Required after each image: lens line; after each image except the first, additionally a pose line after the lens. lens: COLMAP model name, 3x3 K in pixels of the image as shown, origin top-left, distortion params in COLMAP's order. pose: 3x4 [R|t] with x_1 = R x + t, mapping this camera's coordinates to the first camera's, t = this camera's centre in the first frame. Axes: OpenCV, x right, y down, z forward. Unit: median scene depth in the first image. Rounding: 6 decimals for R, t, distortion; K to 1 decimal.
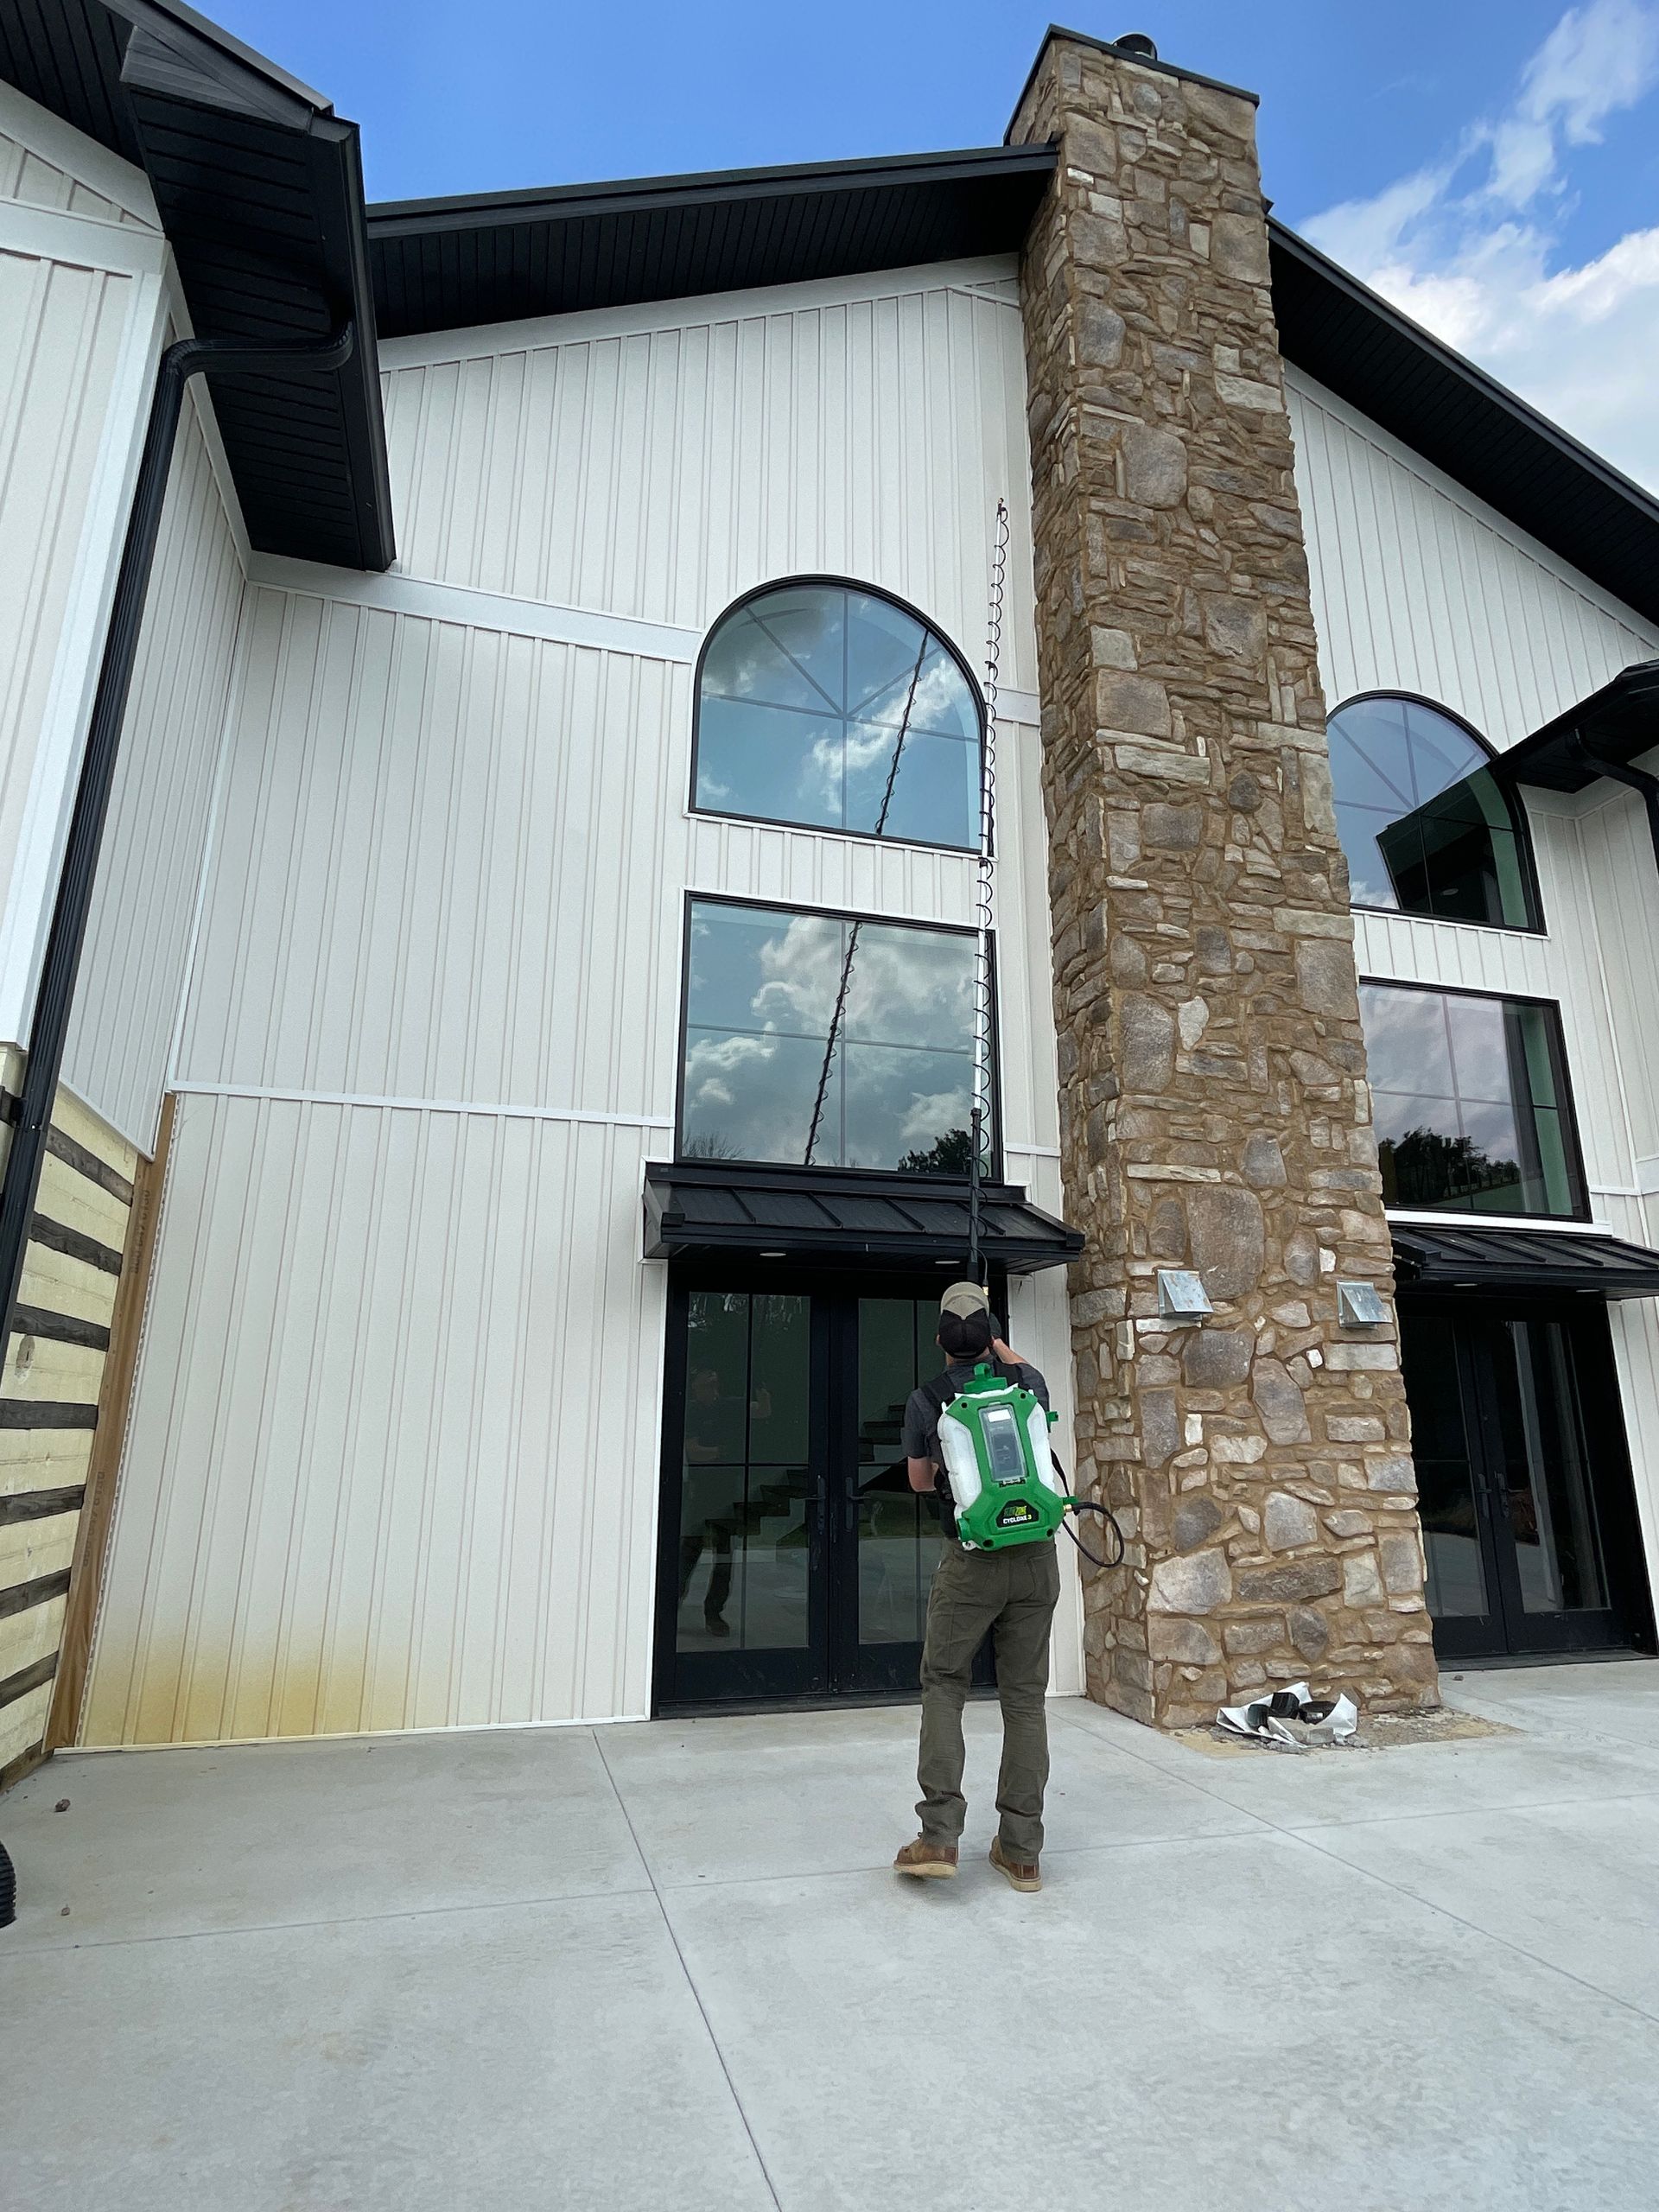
lens RADIAL K [[1197.2, 0, 833.6], [0, 1197.2, 1104.9], [0, 0, 1]] dist [-0.002679, 0.000898]
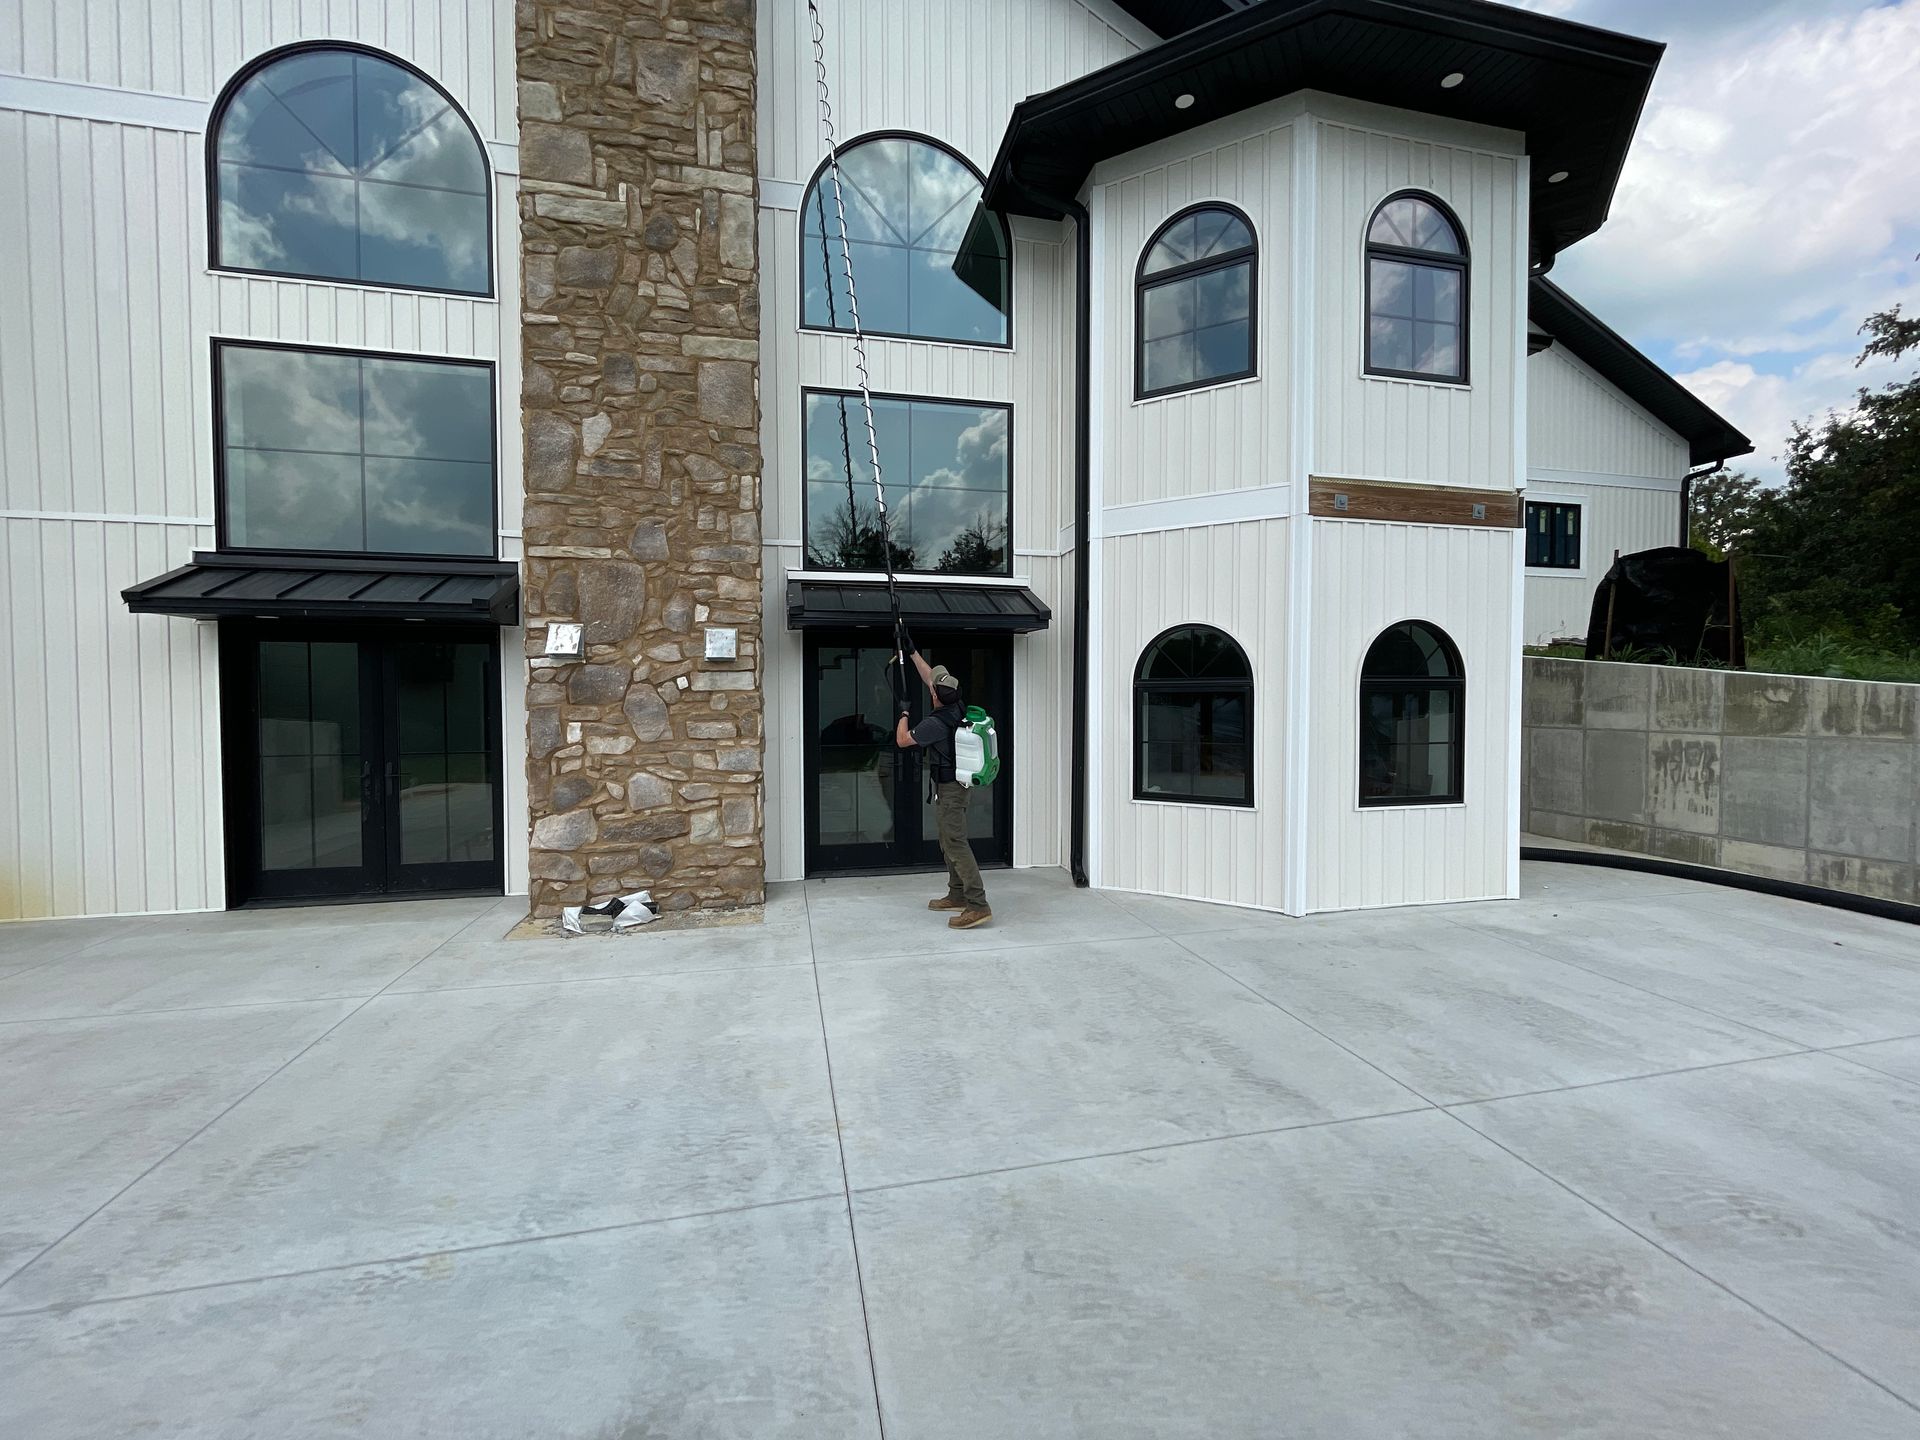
lens RADIAL K [[782.5, 0, 959.5], [0, 782.5, 718.3], [0, 0, 1]] dist [-0.002835, 0.000258]
pose [[0.998397, -0.006015, -0.056284, 0.740881], [0.022036, 0.957202, 0.288579, -0.008756], [0.052139, -0.289357, 0.955800, 0.108814]]
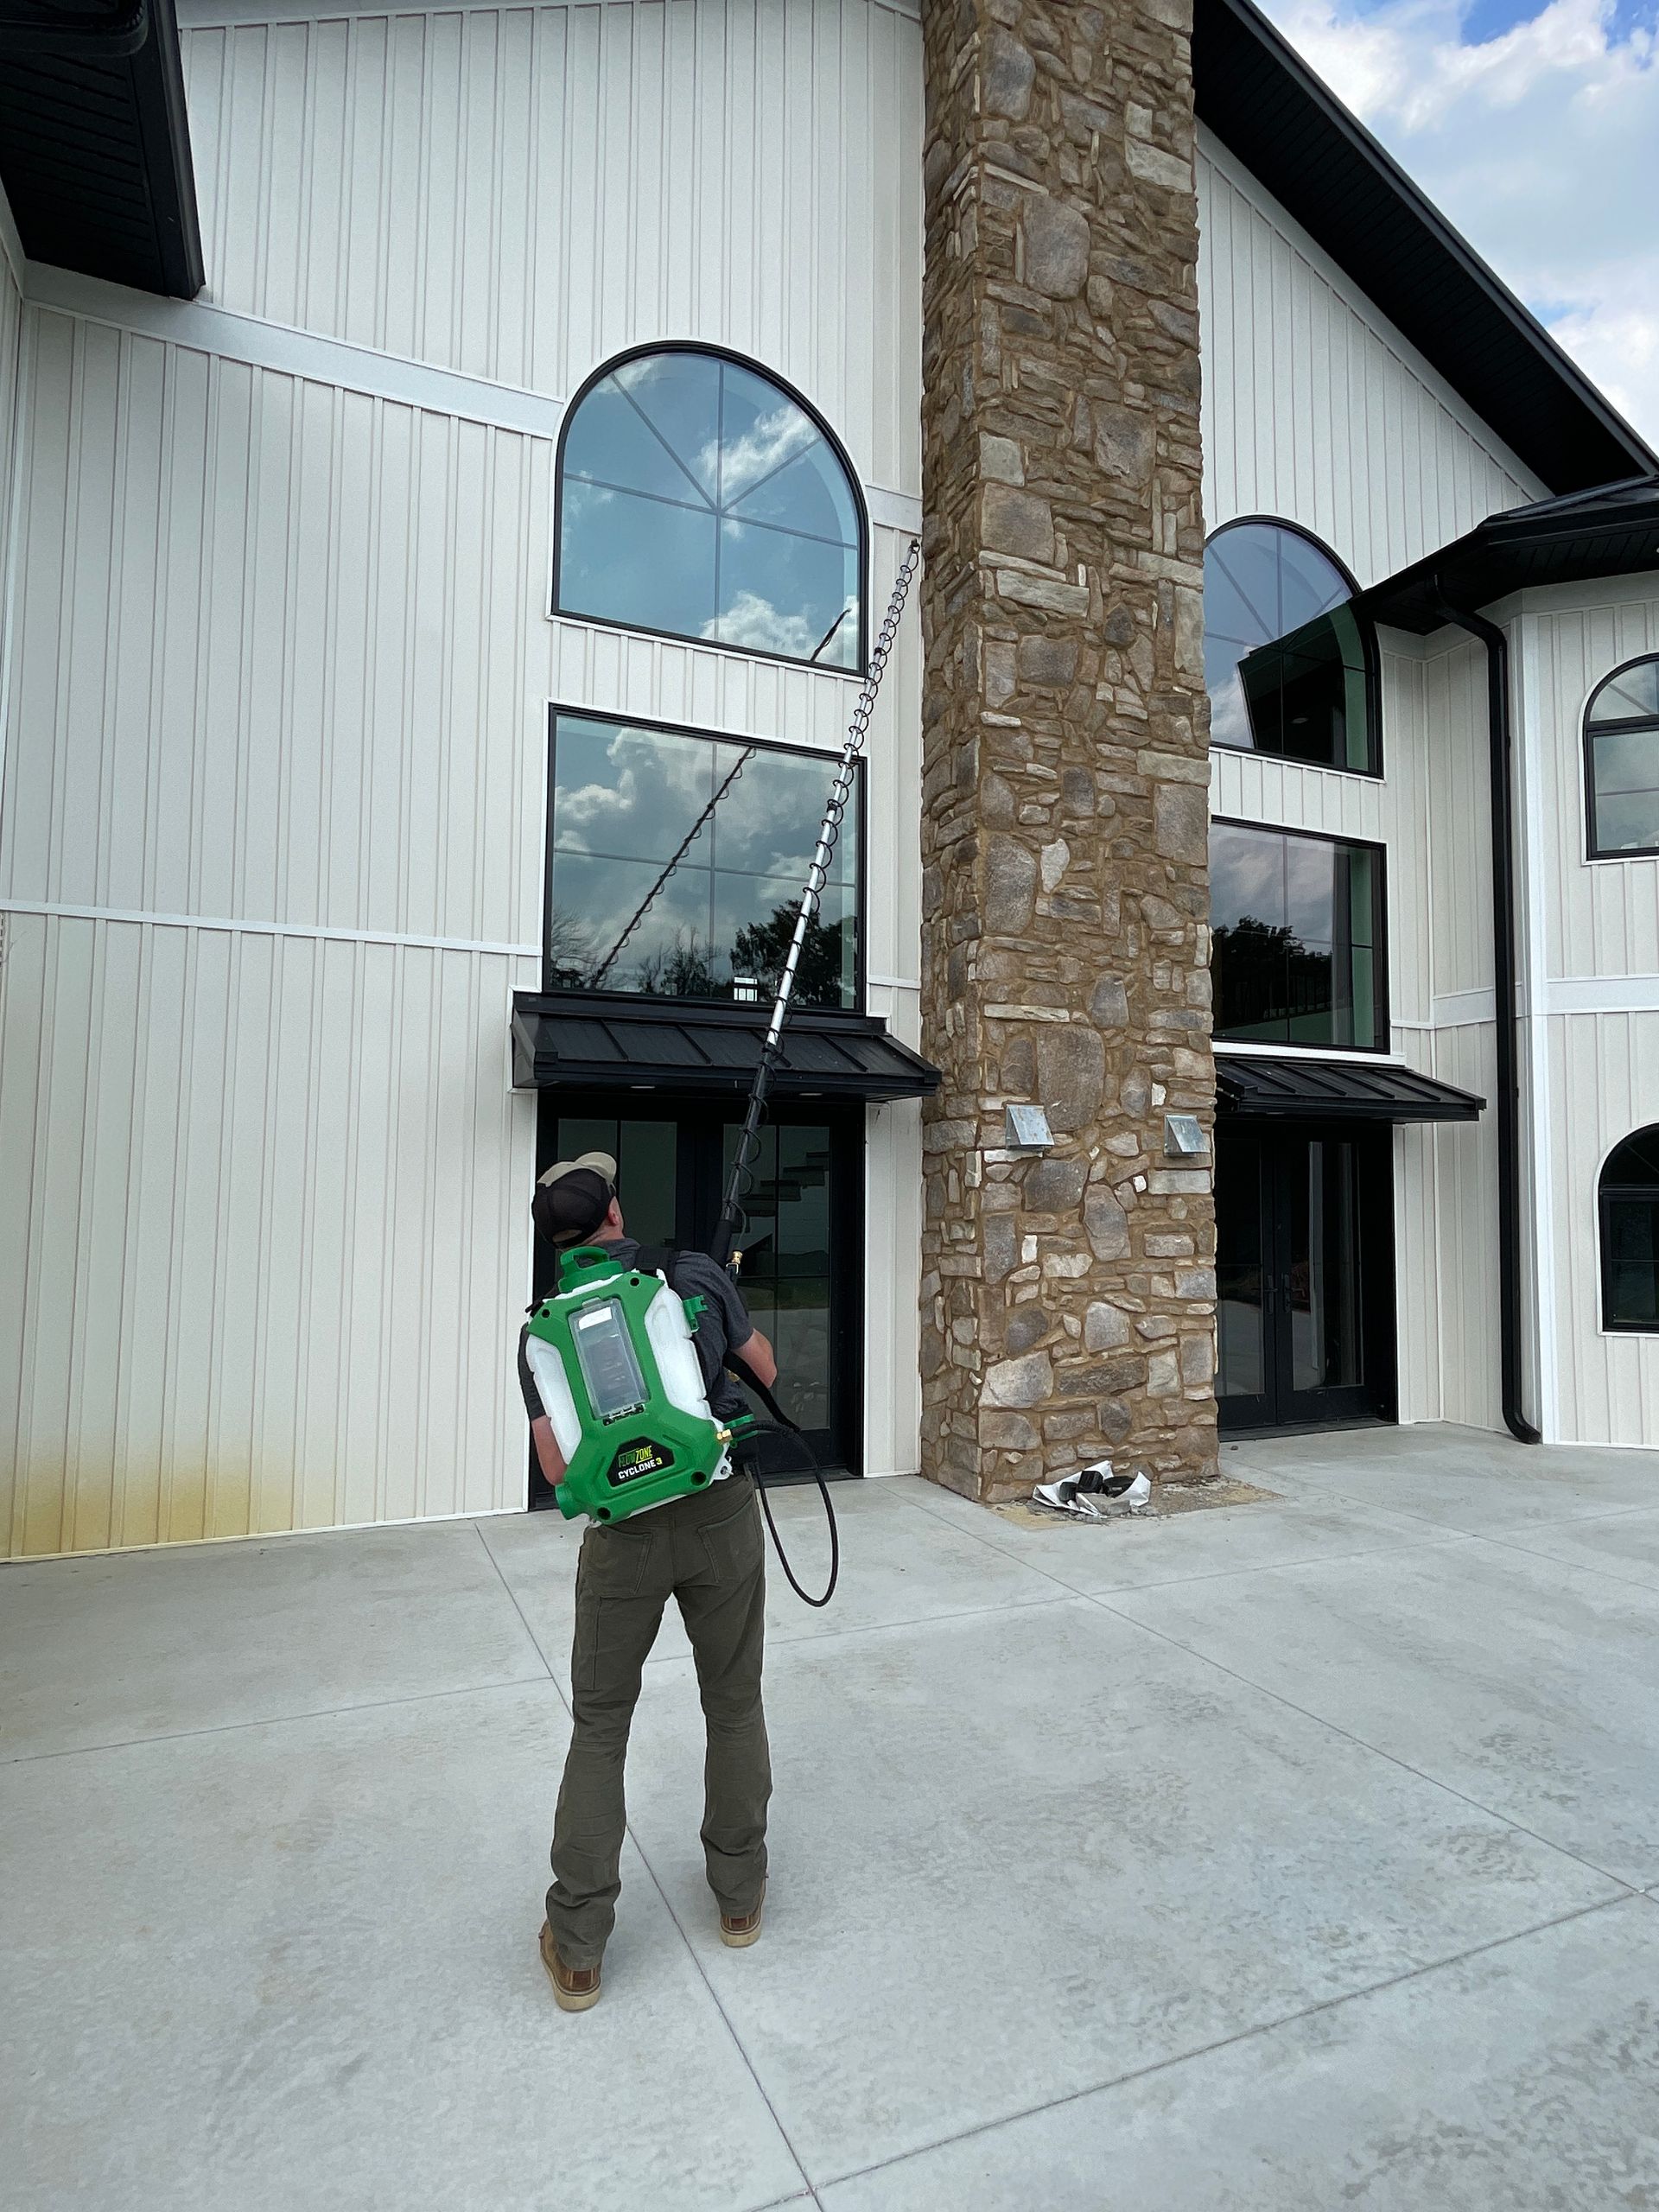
lens RADIAL K [[1197.2, 0, 833.6], [0, 1197.2, 1104.9], [0, 0, 1]] dist [-0.002679, 0.000898]
pose [[0.990974, 0.011946, 0.133520, -0.023118], [-0.037546, 0.980890, 0.190907, -0.055587], [-0.128688, -0.194197, 0.972485, -0.018003]]
